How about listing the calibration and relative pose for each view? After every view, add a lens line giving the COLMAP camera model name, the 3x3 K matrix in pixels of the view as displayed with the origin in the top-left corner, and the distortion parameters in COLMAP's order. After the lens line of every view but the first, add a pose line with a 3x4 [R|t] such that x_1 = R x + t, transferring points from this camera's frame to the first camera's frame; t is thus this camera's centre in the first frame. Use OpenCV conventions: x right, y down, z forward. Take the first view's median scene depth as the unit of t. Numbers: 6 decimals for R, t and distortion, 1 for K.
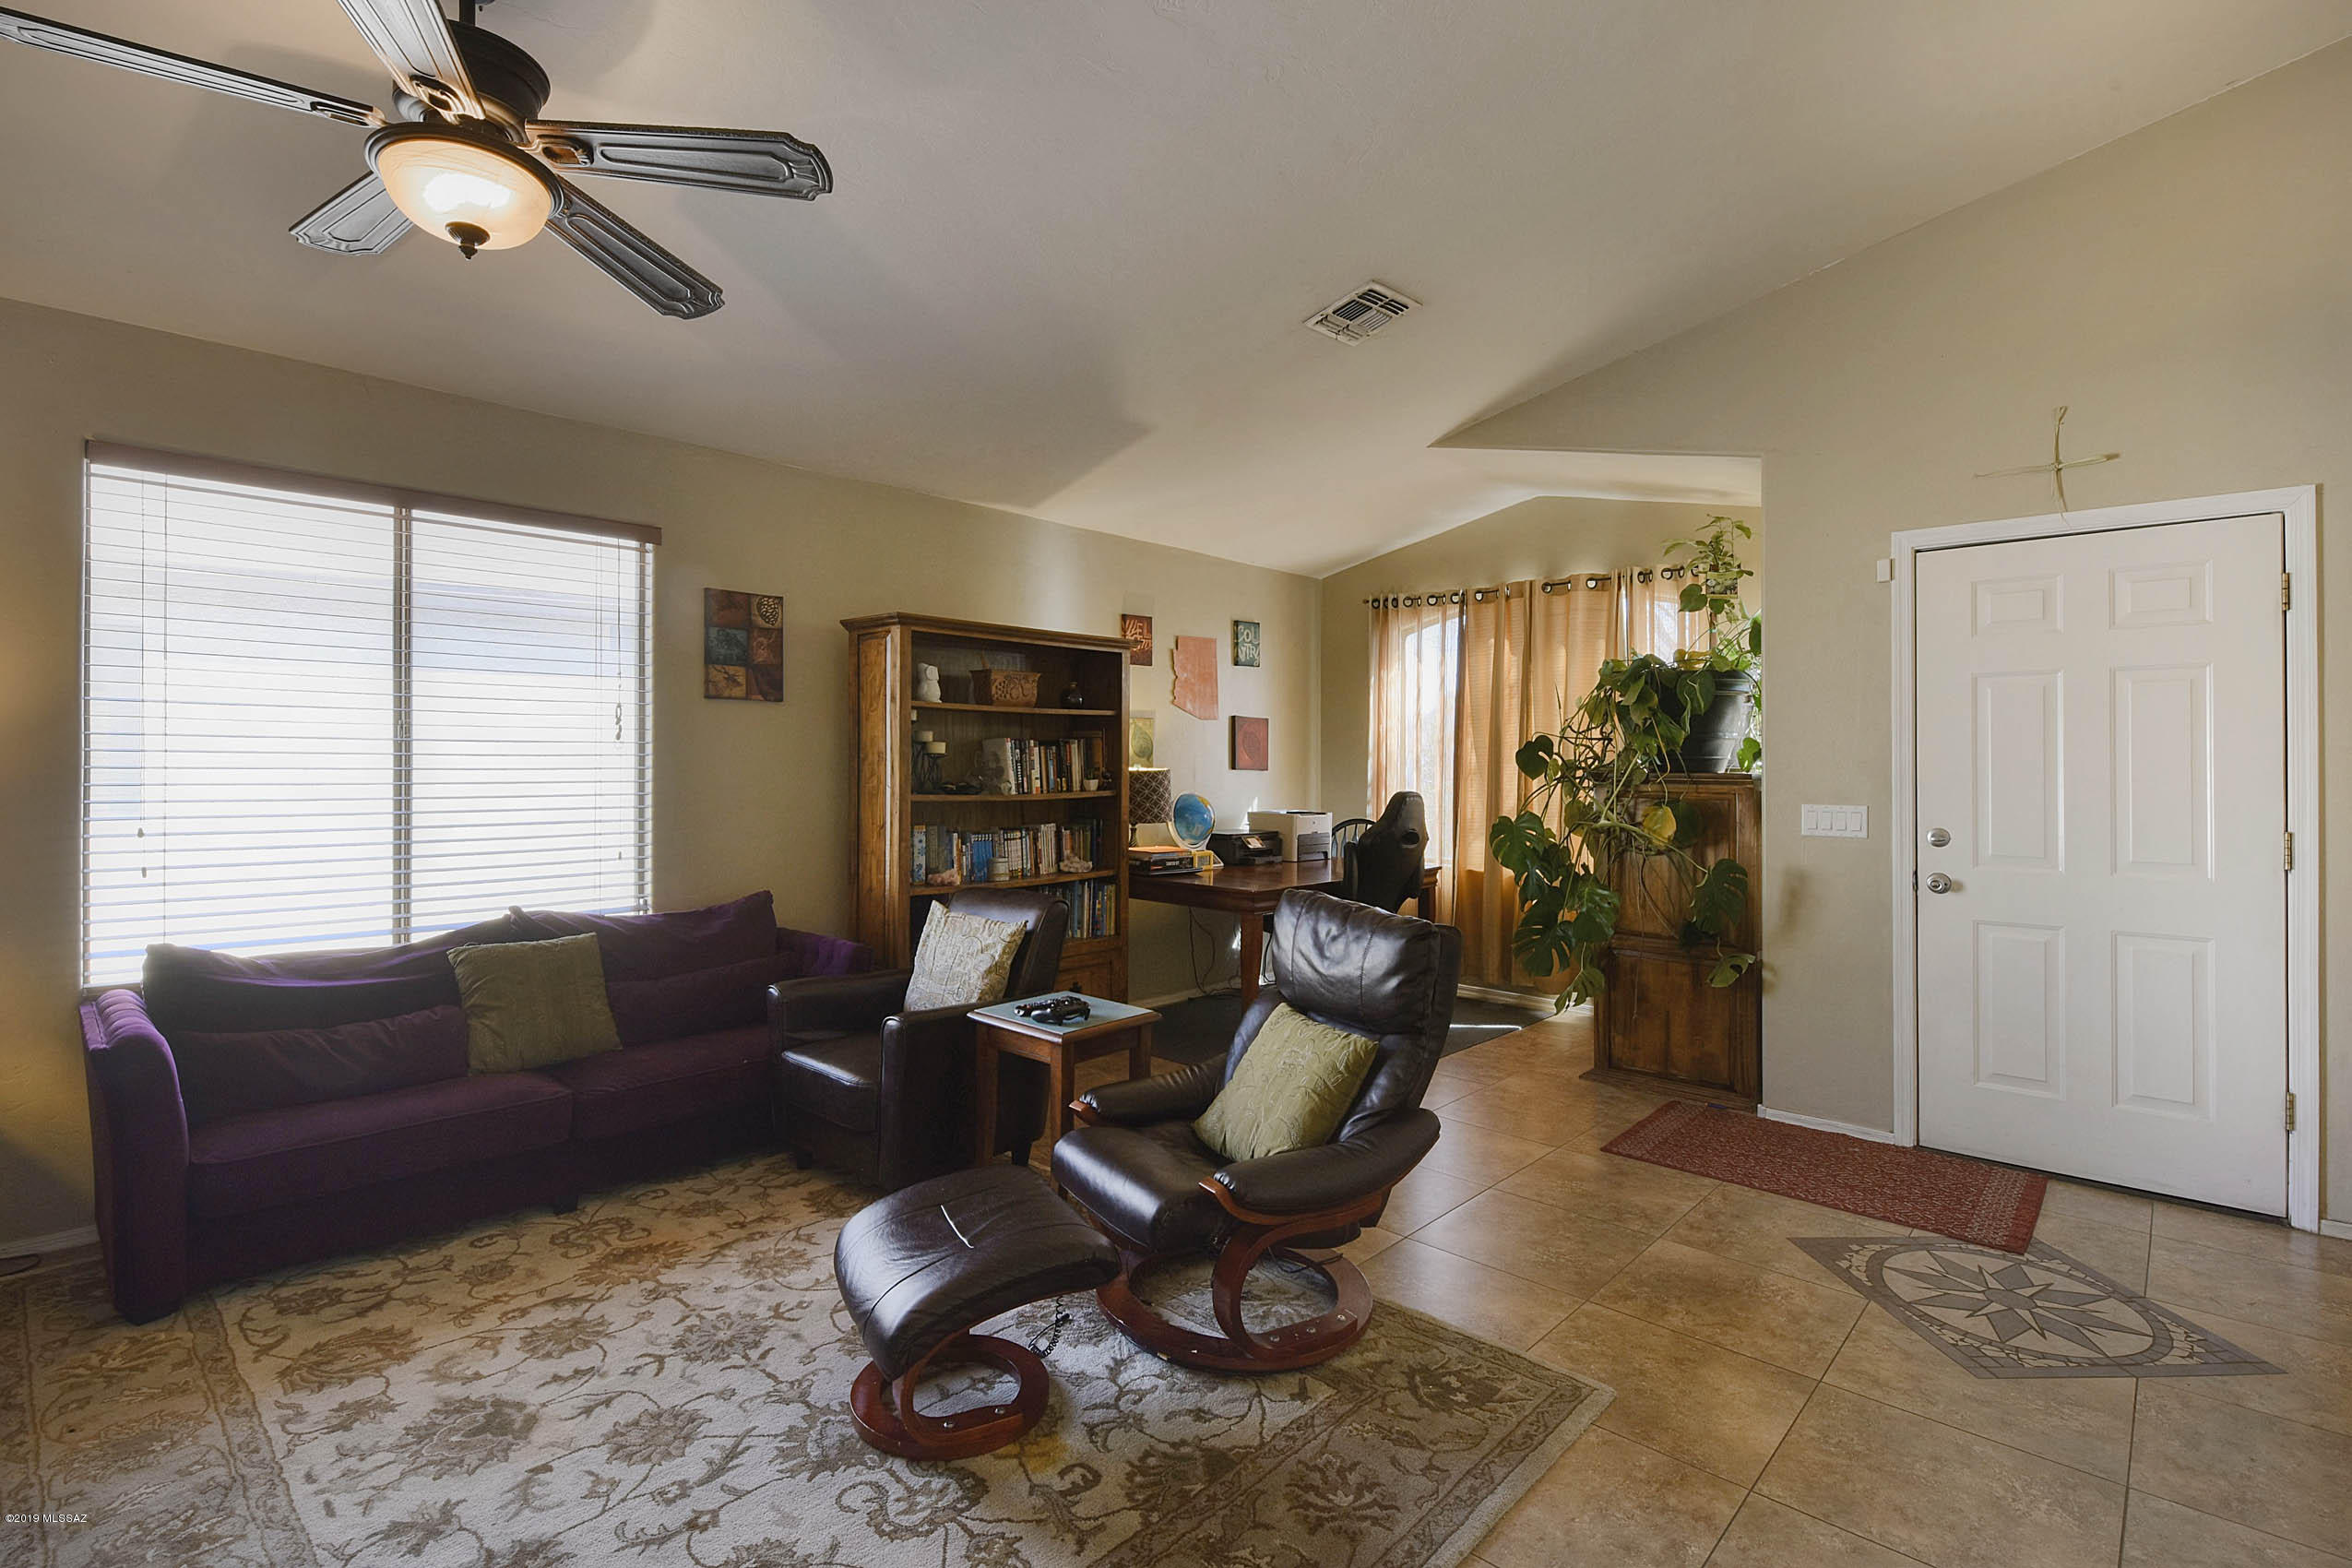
lens RADIAL K [[1032.3, 0, 1173.8], [0, 1032.3, 751.5], [0, 0, 1]] dist [-0.001489, -0.000127]
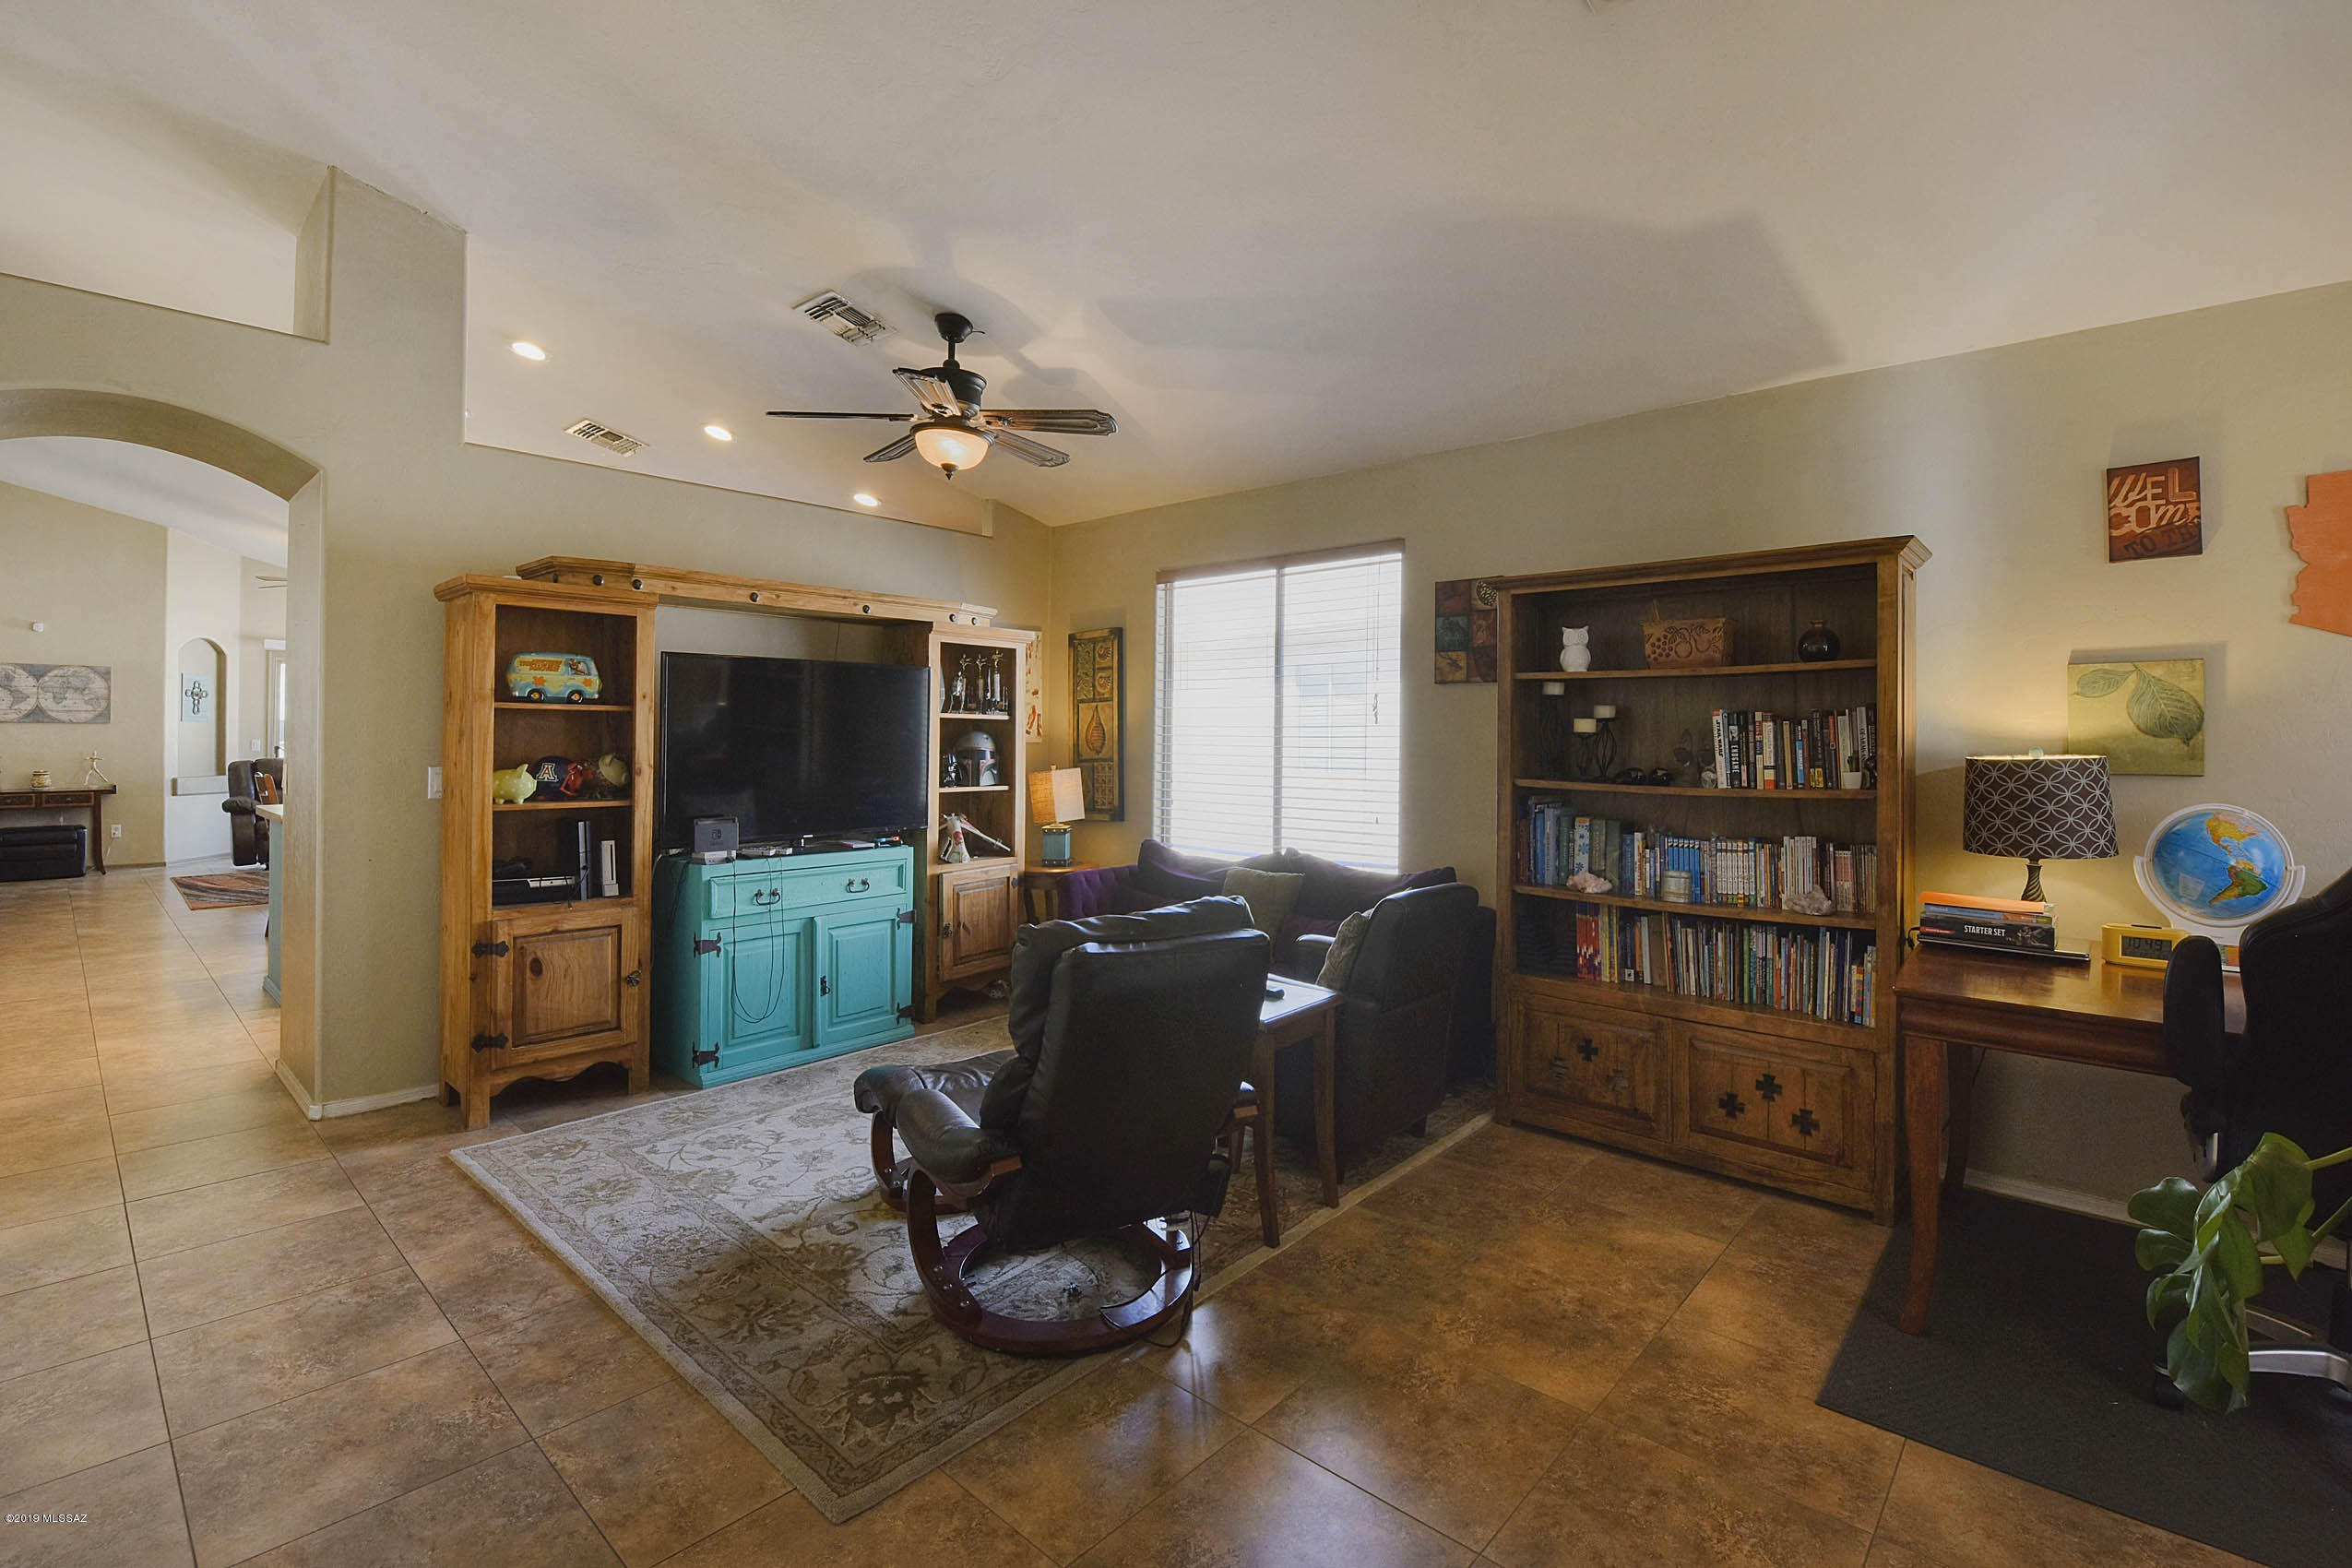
lens RADIAL K [[1160.0, 0, 1175.2], [0, 1160.0, 735.5], [0, 0, 1]] dist [-0.017136, -0.000368]
pose [[0.001114, -0.008235, -0.999965, 0.745517], [0.003631, 0.999960, -0.008231, 0.011271], [0.999993, -0.003622, 0.001144, 0.709278]]
